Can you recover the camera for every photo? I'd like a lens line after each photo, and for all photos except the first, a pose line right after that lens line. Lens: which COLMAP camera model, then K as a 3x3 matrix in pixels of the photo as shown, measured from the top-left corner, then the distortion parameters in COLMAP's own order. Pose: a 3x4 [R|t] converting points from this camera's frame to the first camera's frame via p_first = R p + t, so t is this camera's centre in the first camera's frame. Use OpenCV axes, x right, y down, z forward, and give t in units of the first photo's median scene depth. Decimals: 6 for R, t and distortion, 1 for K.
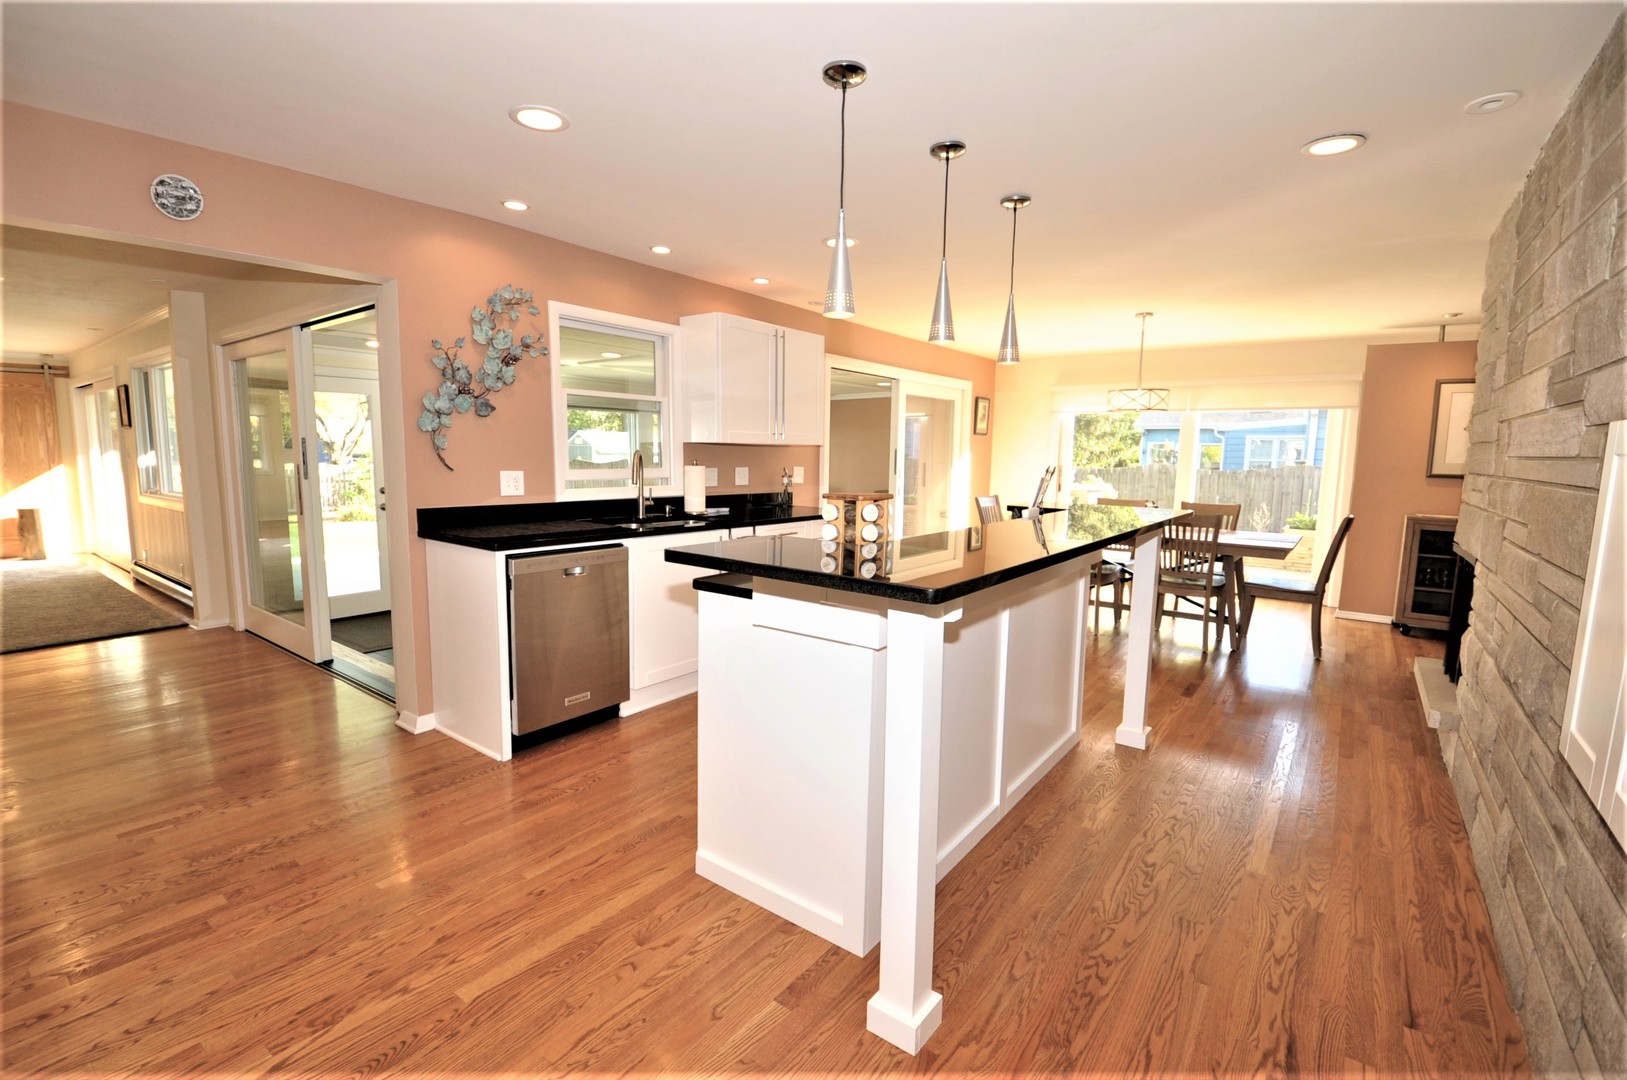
lens RADIAL K [[721.9, 0, 803.8], [0, 721.9, 544.3], [0, 0, 1]] dist [0.003015, -0.002513]
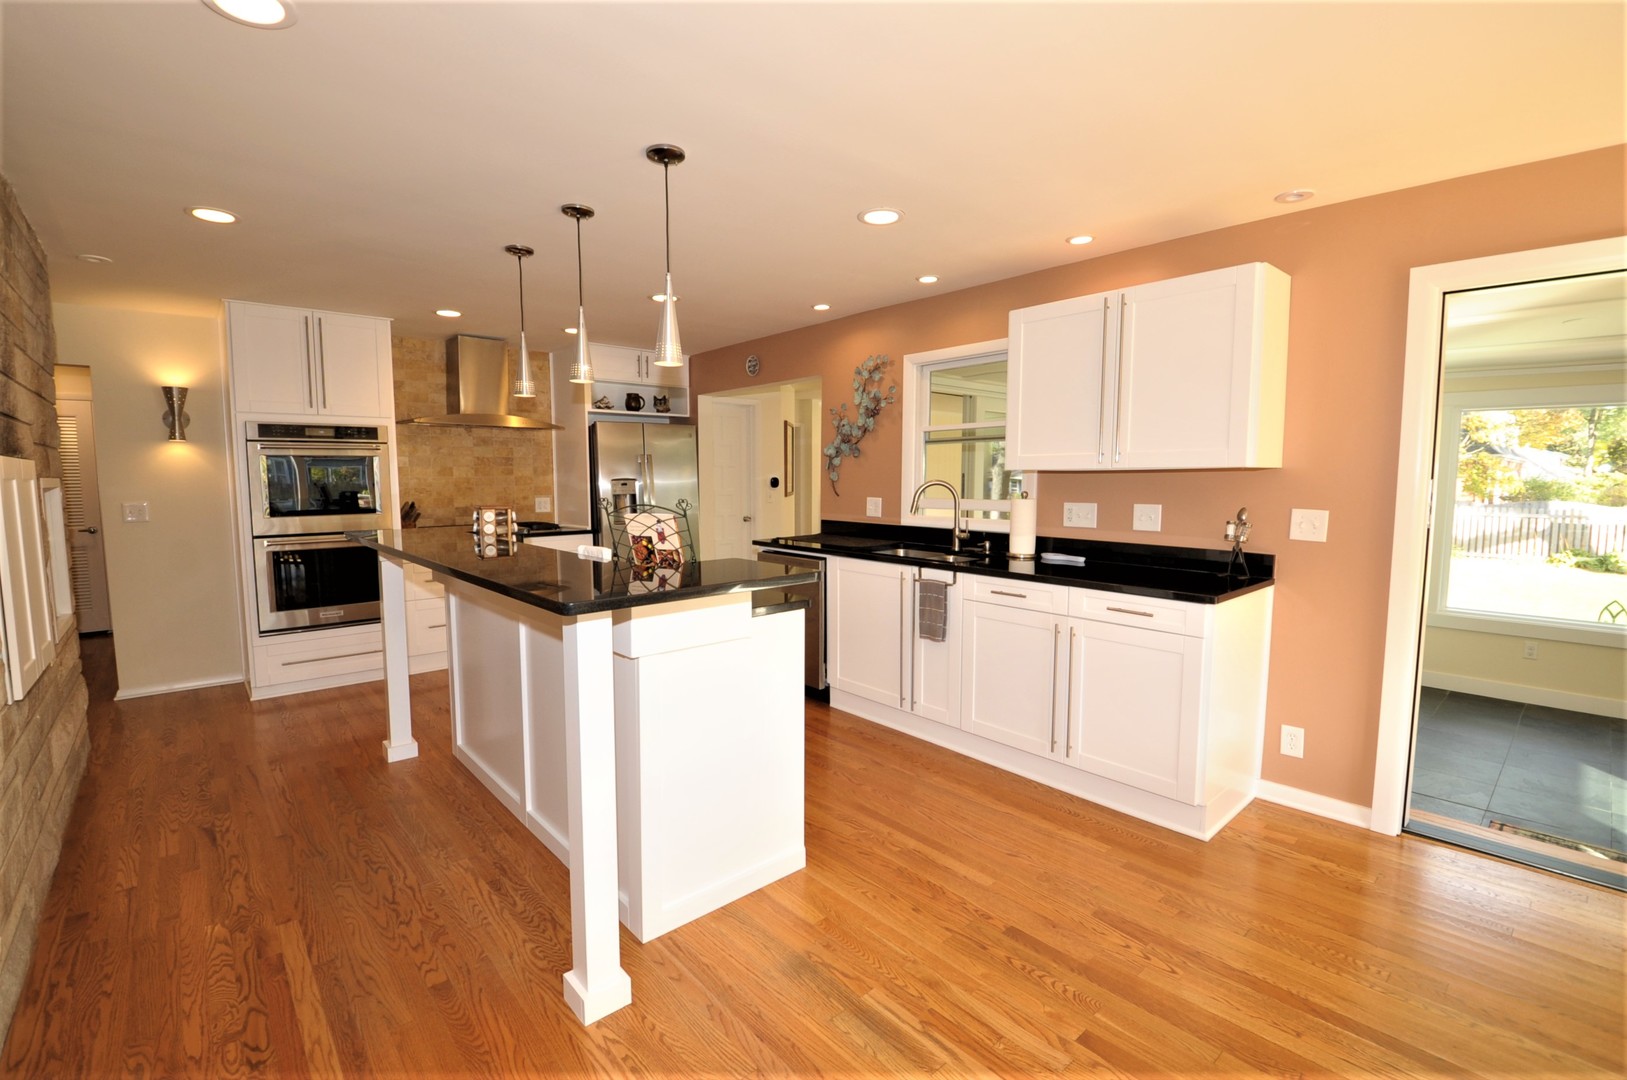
lens RADIAL K [[721.9, 0, 807.0], [0, 721.9, 536.9], [0, 0, 1]] dist [0.003015, -0.002513]
pose [[-0.197074, 0.072143, -0.977731, 0.852396], [-0.119448, 0.988092, 0.096984, -0.138348], [0.973085, 0.135901, -0.186110, 1.093813]]
